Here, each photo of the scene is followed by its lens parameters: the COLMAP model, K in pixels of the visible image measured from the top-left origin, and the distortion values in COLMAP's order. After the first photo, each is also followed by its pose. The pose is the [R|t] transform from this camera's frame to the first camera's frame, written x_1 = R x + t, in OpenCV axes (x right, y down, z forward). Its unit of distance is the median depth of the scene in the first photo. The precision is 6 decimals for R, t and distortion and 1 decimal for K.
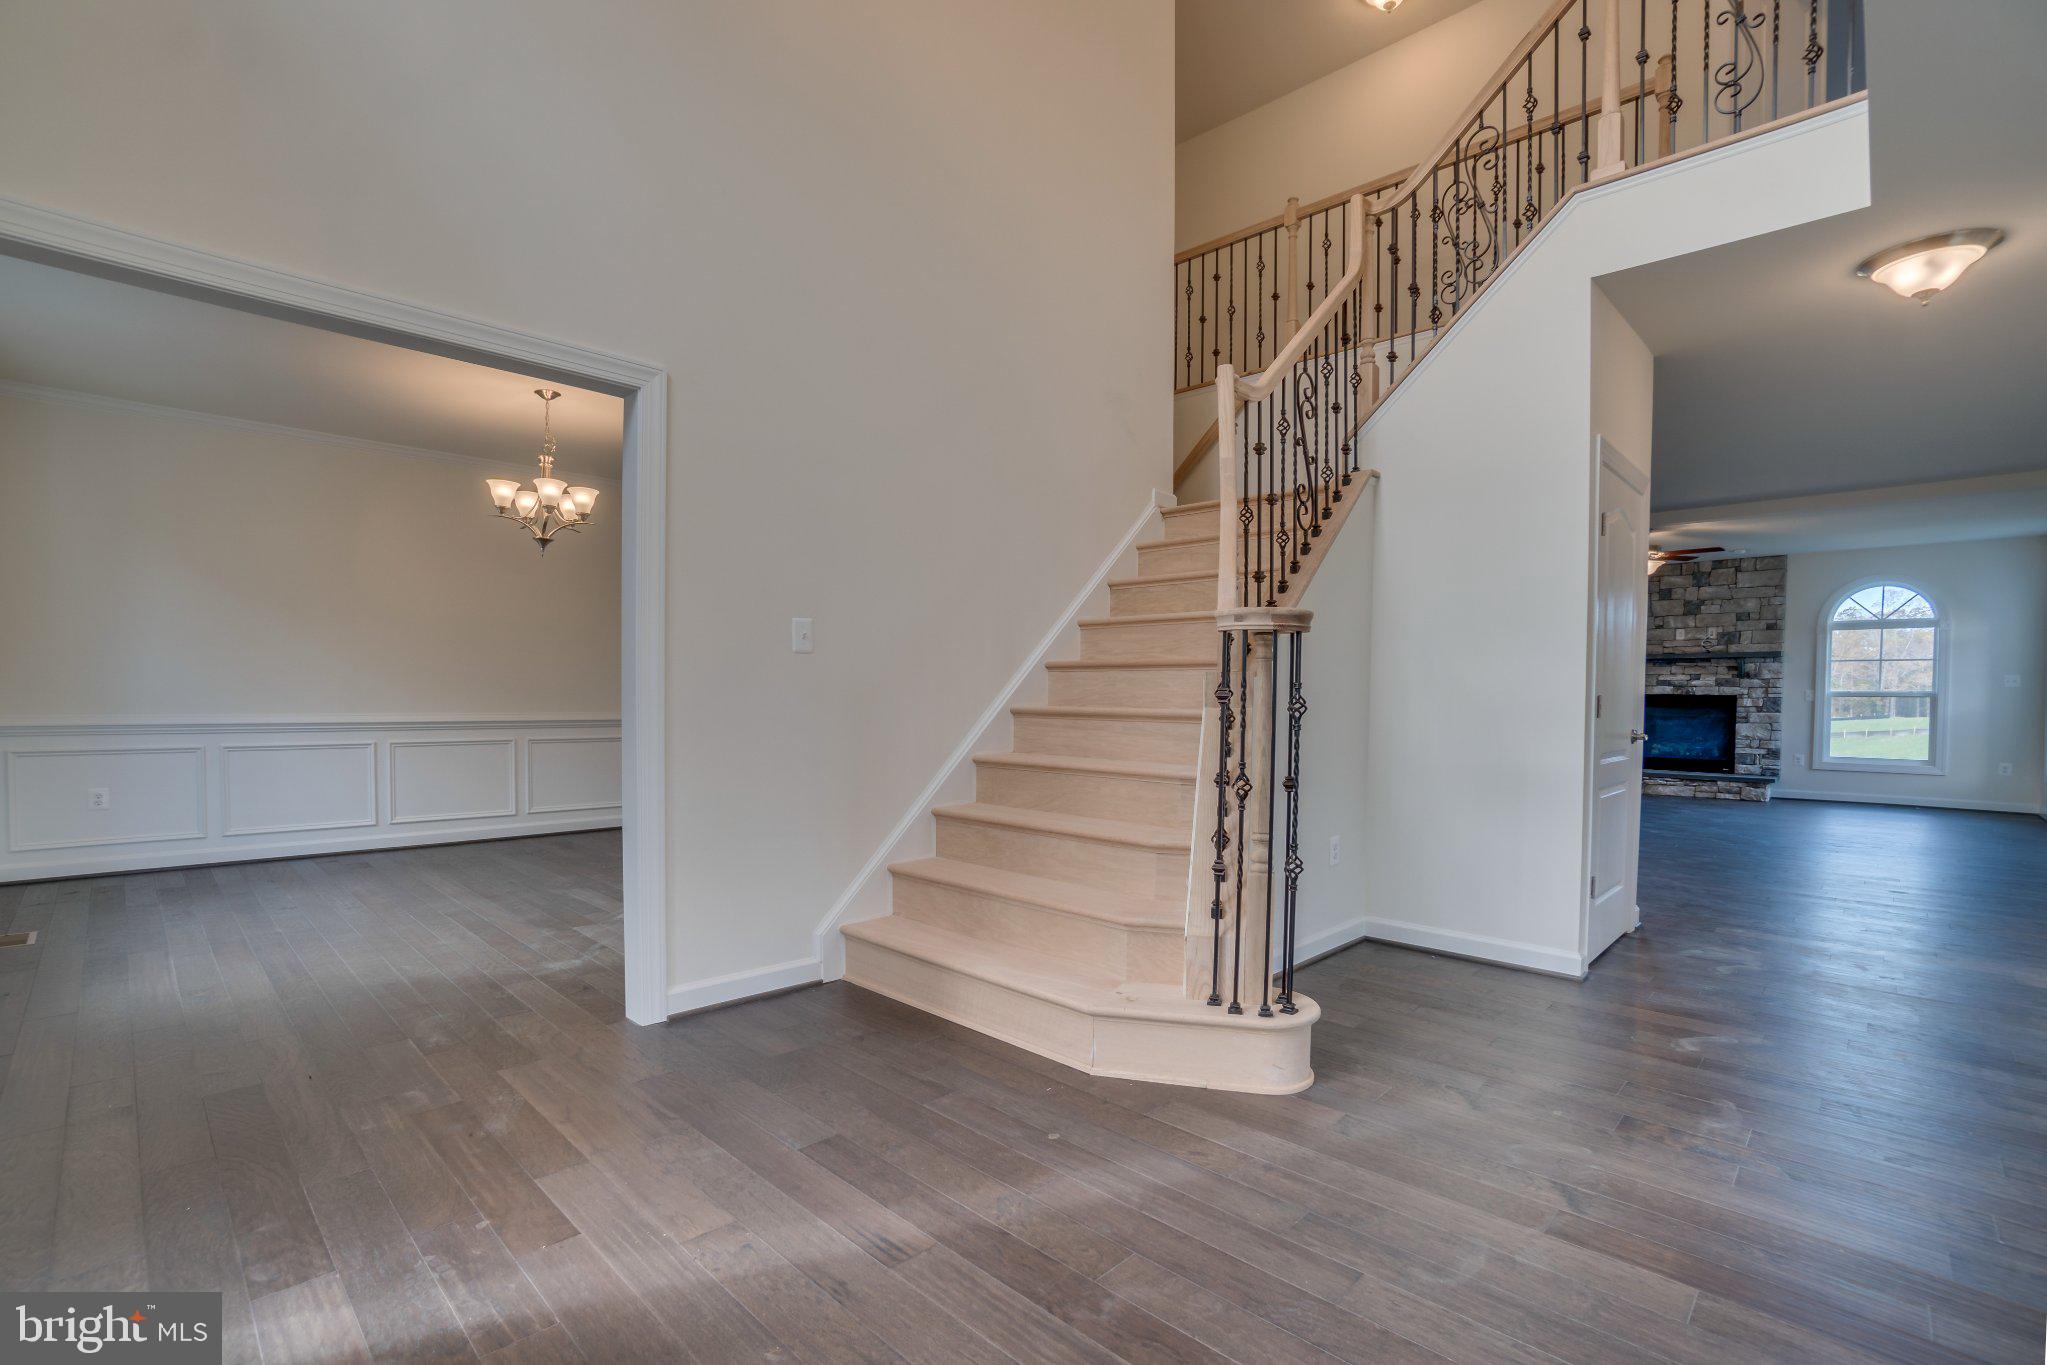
lens RADIAL K [[949.8, 0, 1006.6], [0, 949.8, 707.4], [0, 0, 1]] dist [-0.048330, 0.021655]
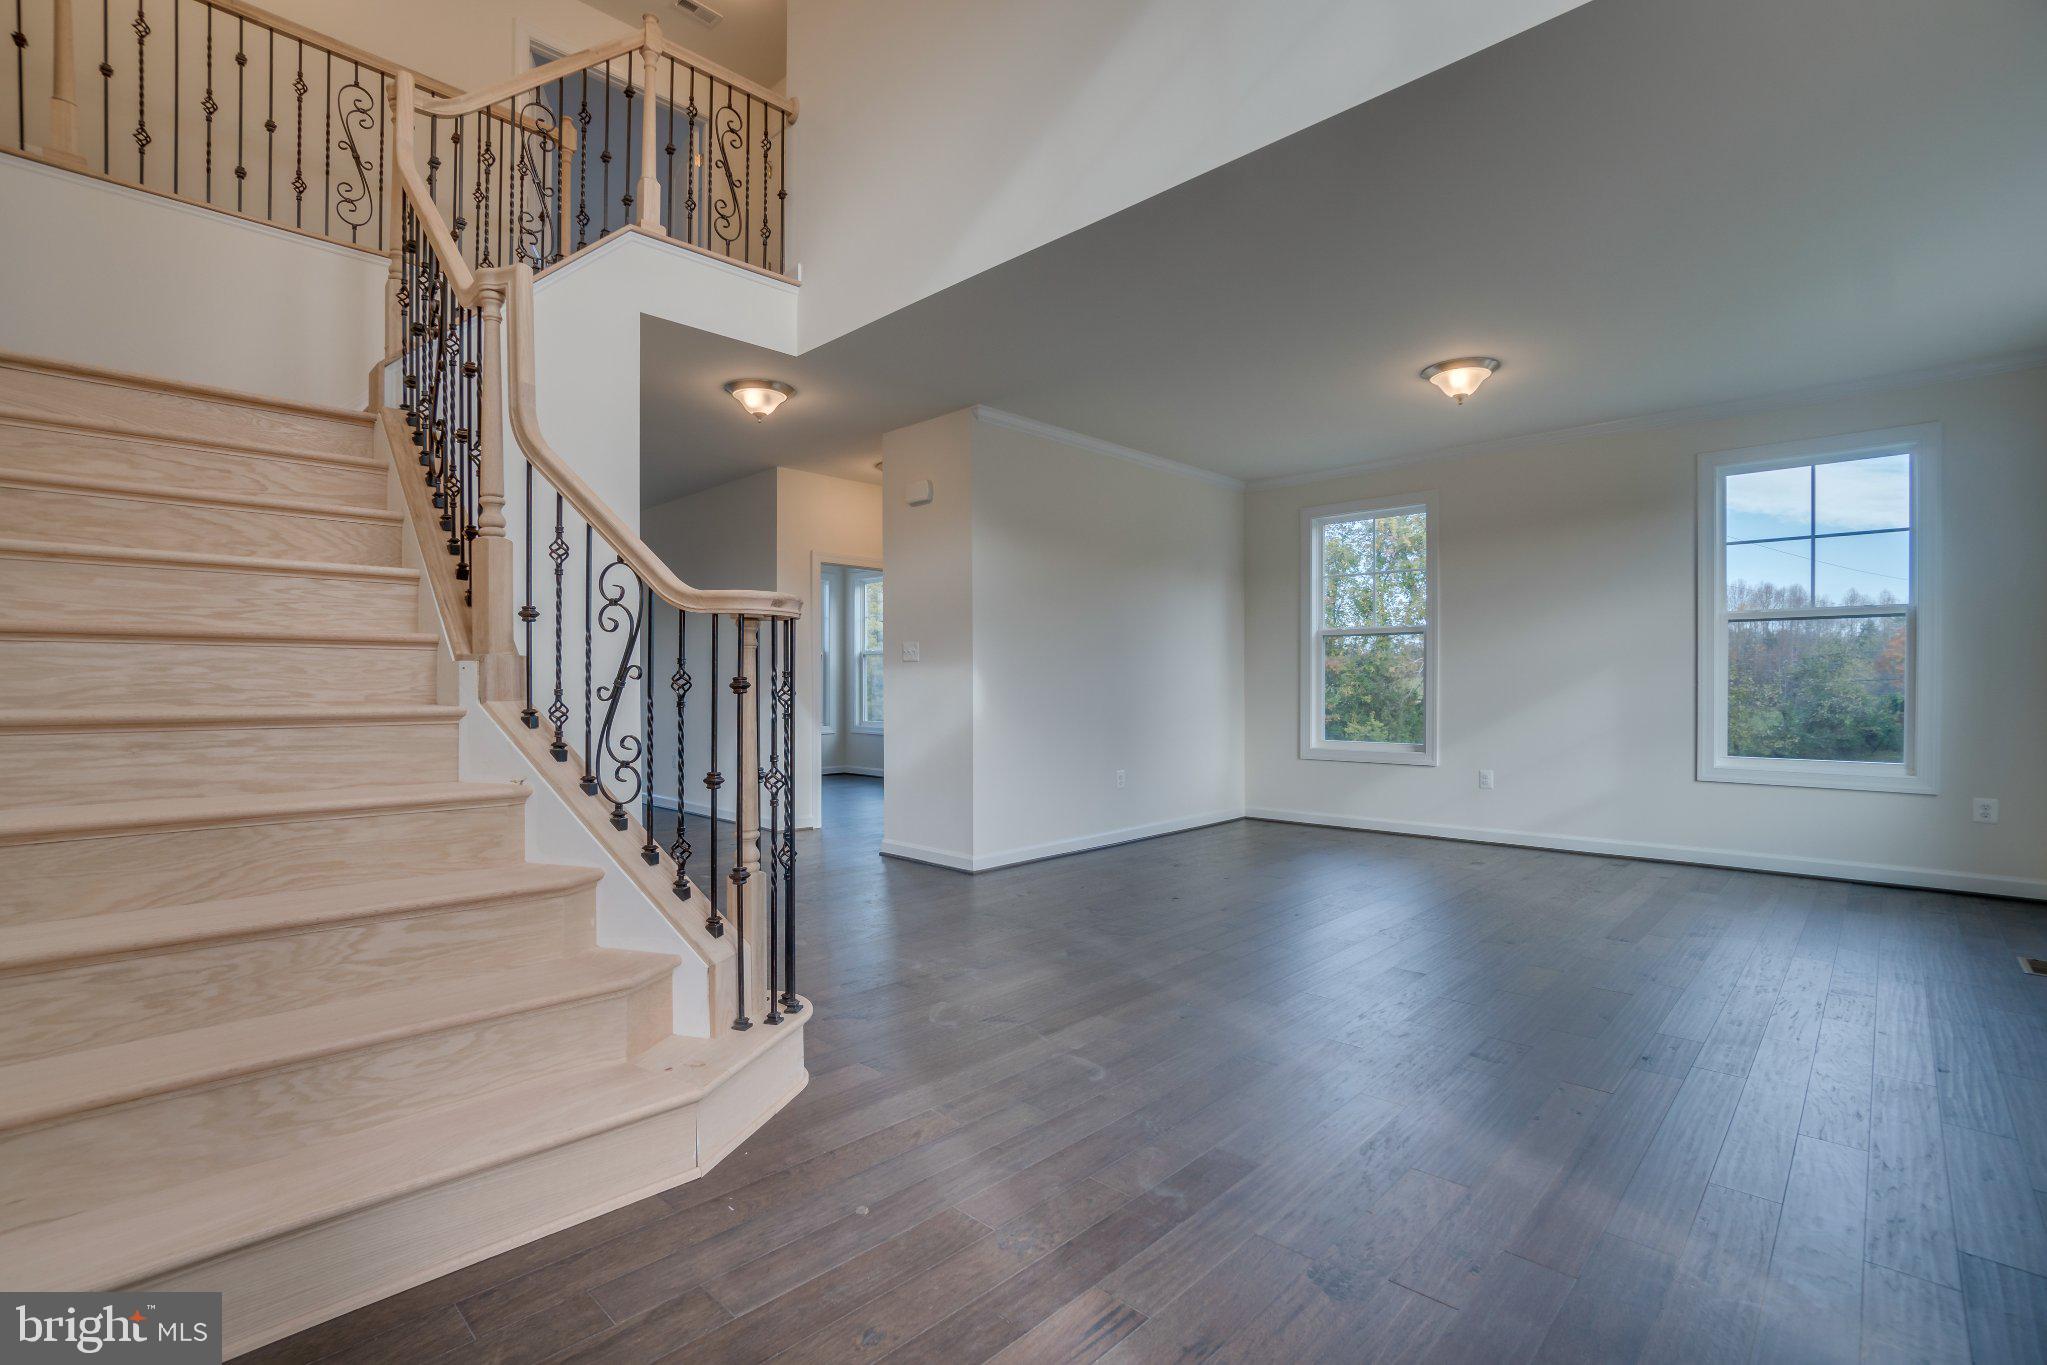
lens RADIAL K [[949.8, 0, 1006.6], [0, 949.8, 707.4], [0, 0, 1]] dist [-0.048330, 0.021655]
pose [[-0.018545, -0.020567, 0.999616, -0.739347], [0.022411, 0.999529, 0.020981, -0.001724], [-0.999577, 0.022791, -0.018075, 0.843802]]
